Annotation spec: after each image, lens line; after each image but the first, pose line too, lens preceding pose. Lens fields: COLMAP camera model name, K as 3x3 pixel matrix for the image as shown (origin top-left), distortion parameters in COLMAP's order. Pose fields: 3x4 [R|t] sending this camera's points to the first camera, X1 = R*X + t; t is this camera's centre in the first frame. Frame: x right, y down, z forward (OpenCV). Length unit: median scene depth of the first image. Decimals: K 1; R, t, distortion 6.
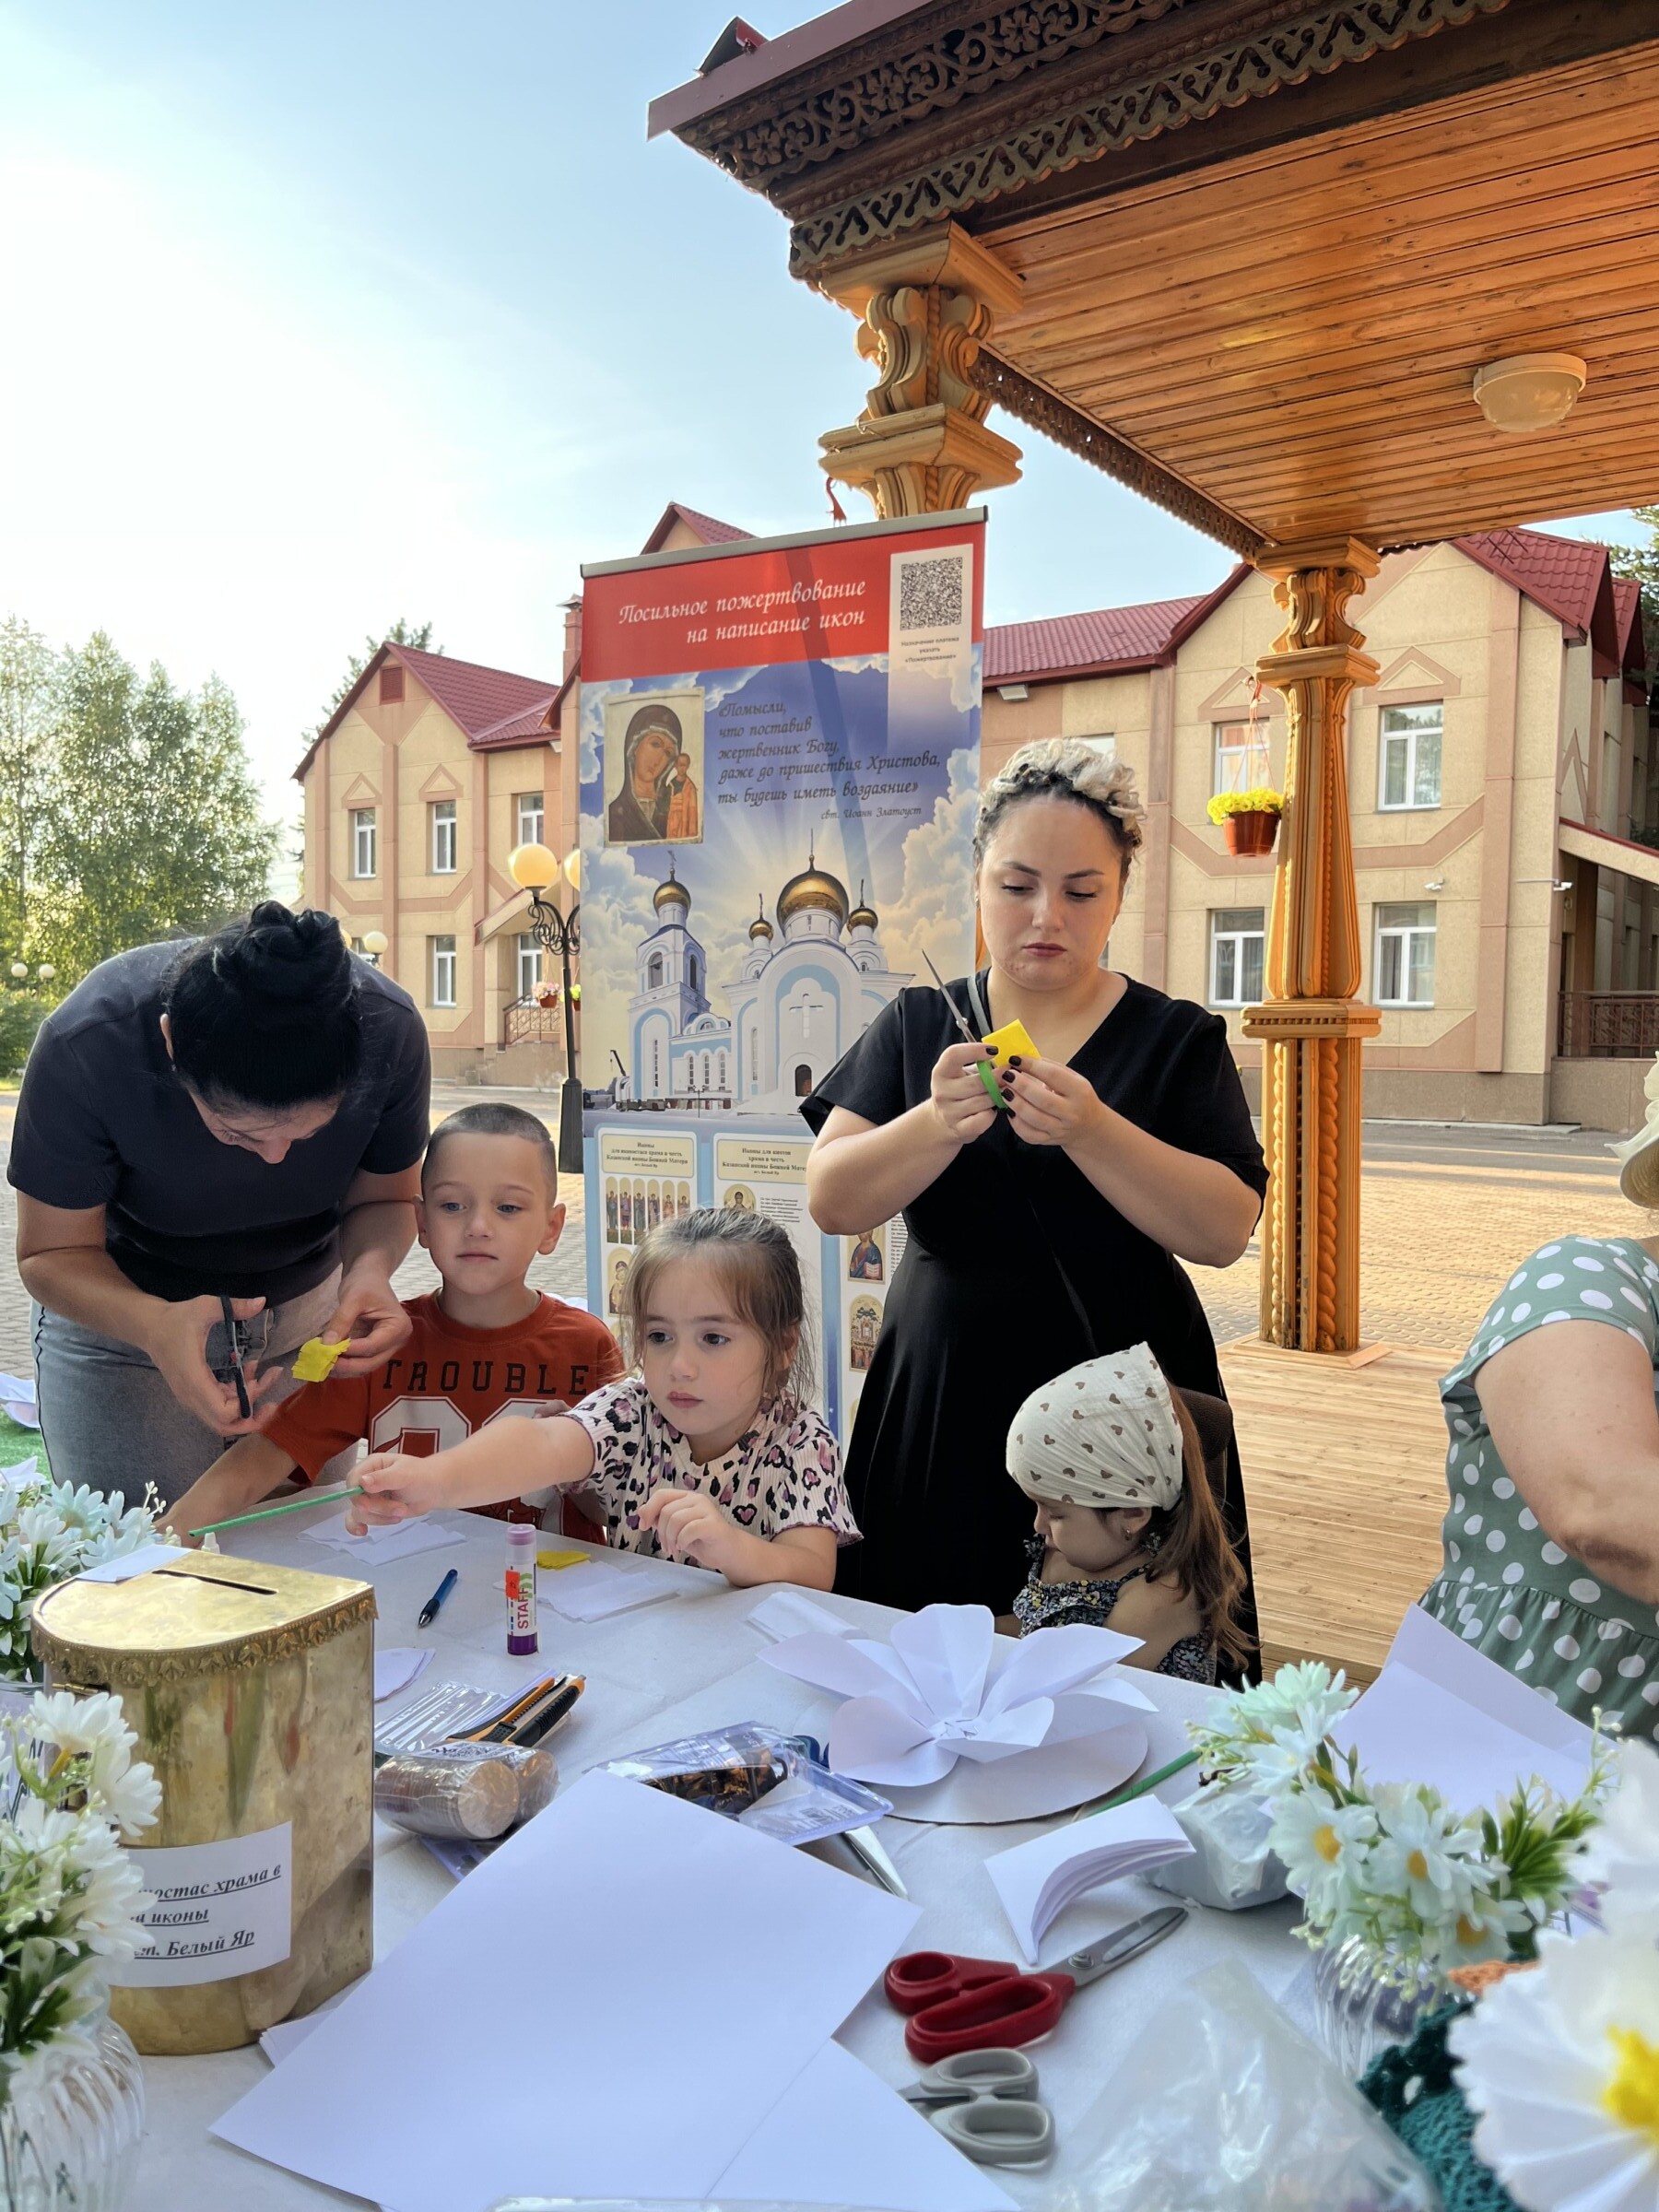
lens RADIAL K [[1698.2, 0, 811.4], [0, 1698.2, 1120.1], [0, 0, 1]] dist [0.036630, -0.004461]
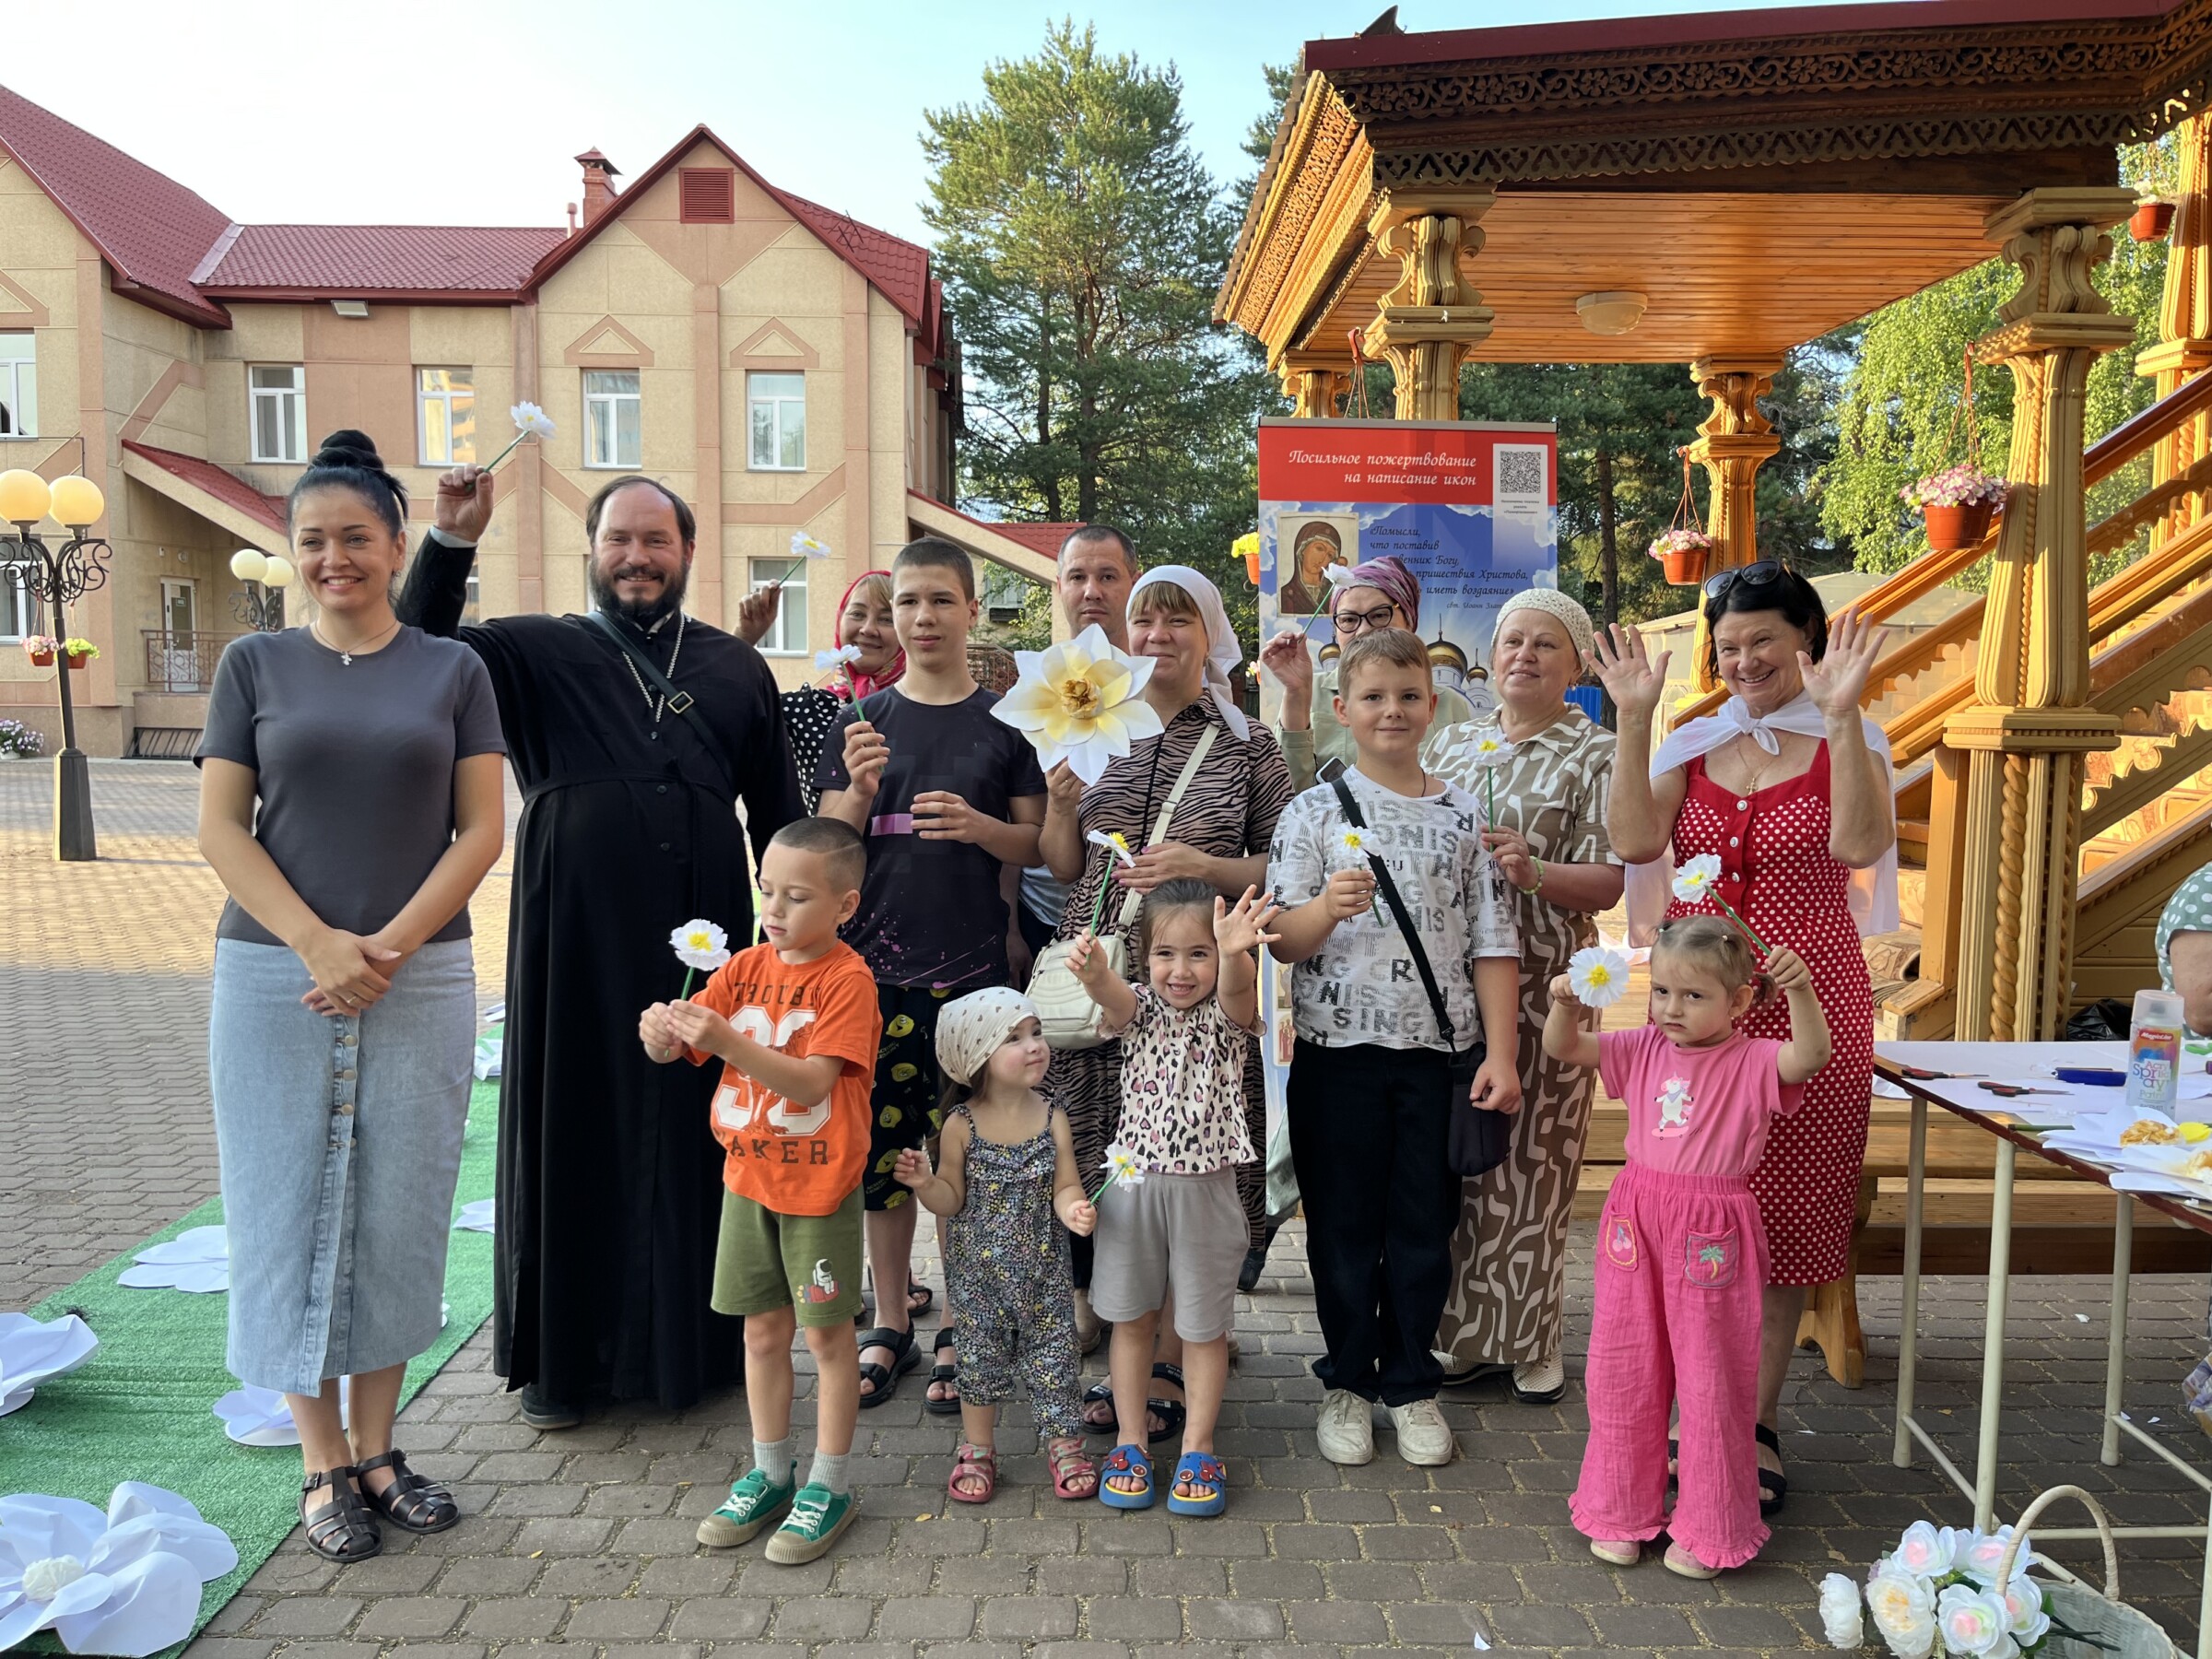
lens RADIAL K [[1698.2, 0, 1124.0], [0, 1698.2, 810.9], [0, 0, 1]] dist [0.036630, -0.004461]
pose [[0.824634, -0.048045, 0.563622, -0.947096], [0.030700, 0.998719, 0.040217, -0.054011], [-0.564833, -0.015861, 0.825053, -0.097388]]
